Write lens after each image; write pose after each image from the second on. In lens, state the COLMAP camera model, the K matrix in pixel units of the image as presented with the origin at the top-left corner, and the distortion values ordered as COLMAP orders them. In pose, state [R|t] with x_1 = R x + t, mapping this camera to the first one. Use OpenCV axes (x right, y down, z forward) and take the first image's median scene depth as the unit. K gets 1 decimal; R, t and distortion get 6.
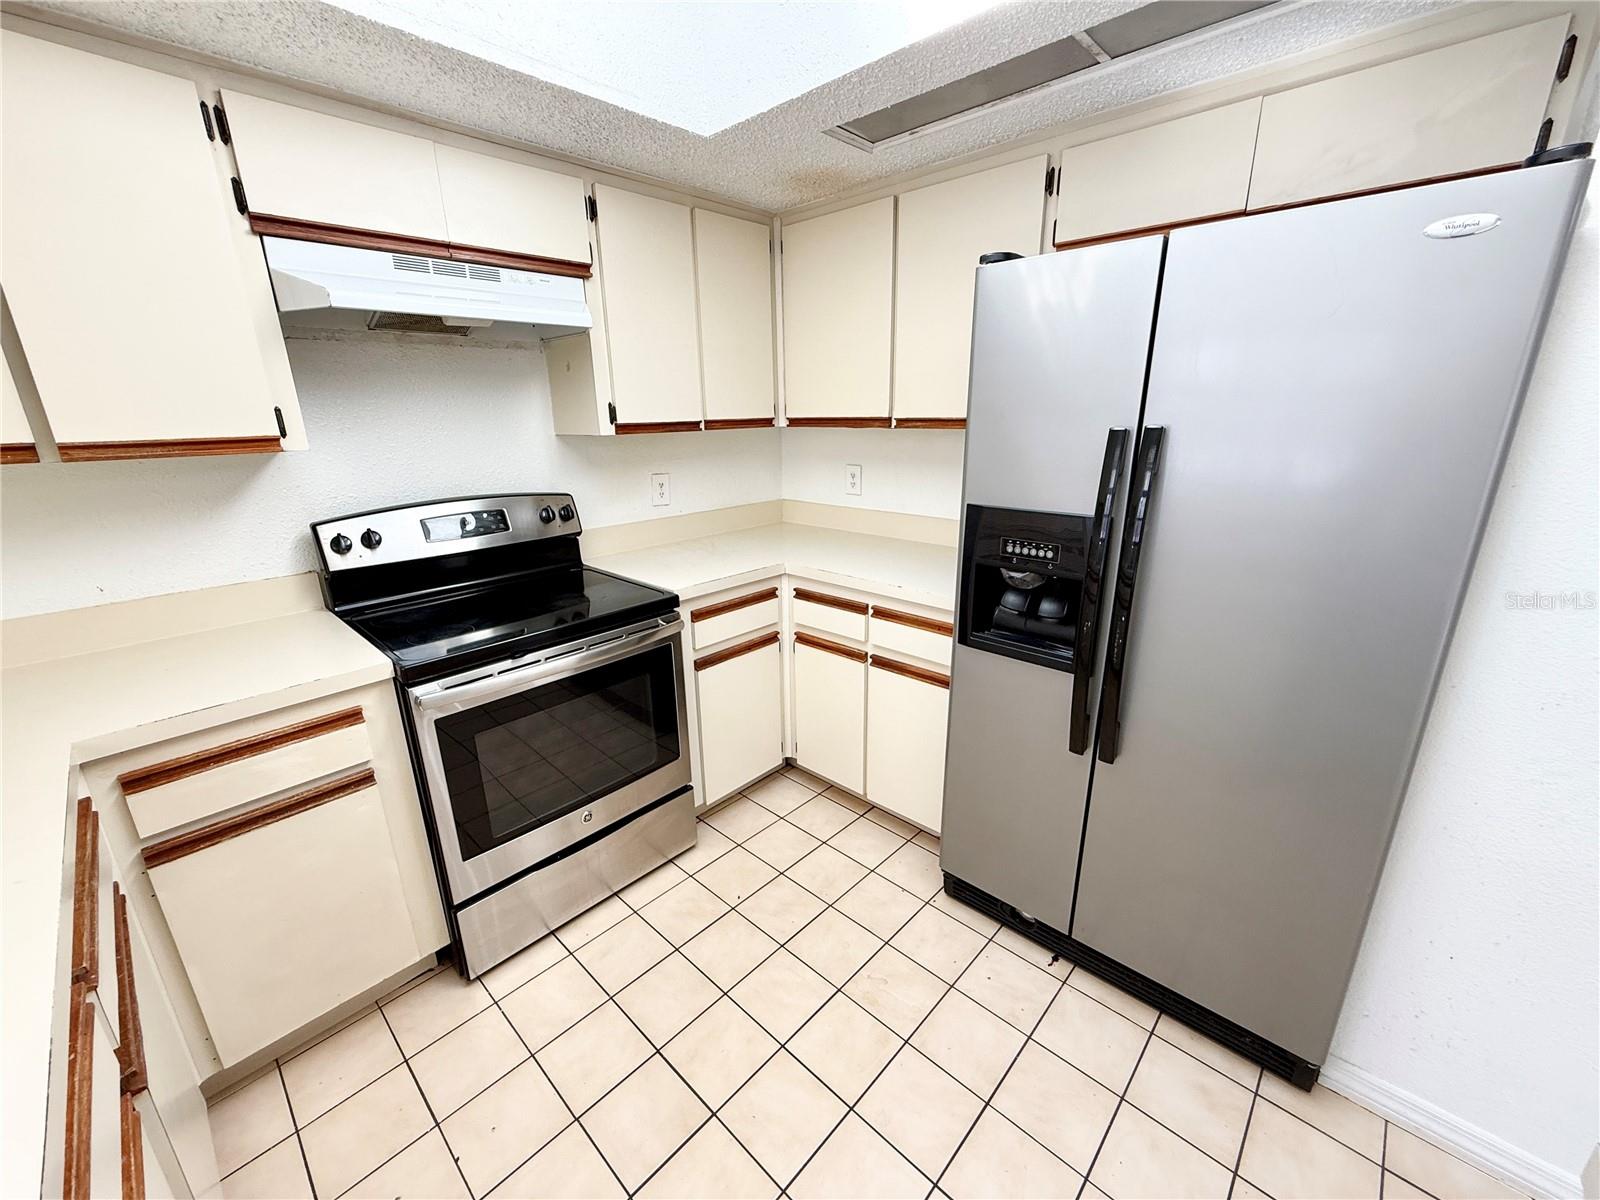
lens RADIAL K [[637.0, 0, 798.7], [0, 637.0, 604.8], [0, 0, 1]] dist [-0.004395, 0.000392]
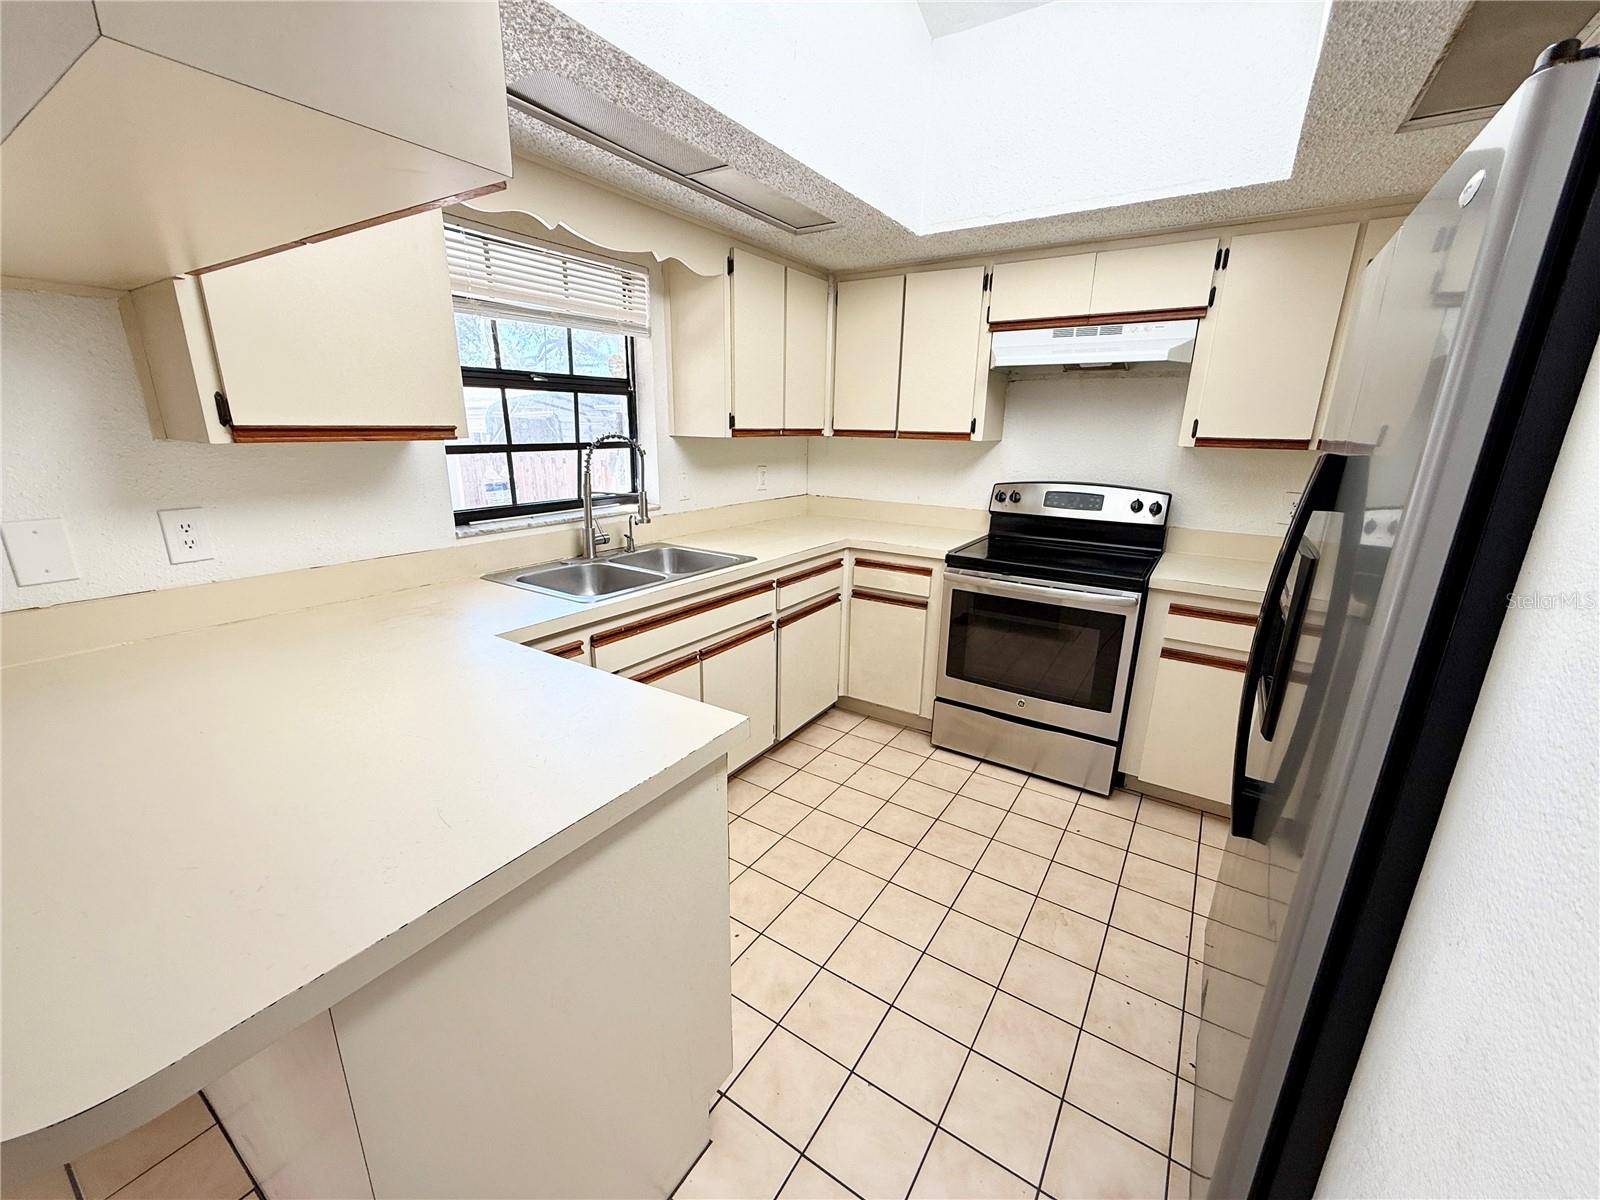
lens RADIAL K [[637.0, 0, 793.0], [0, 637.0, 605.5], [0, 0, 1]] dist [-0.004395, 0.000392]
pose [[0.165062, 0.293656, -0.941552, 0.918097], [-0.303893, 0.923344, 0.234702, -0.055234], [0.938298, 0.247391, 0.241649, 0.113068]]
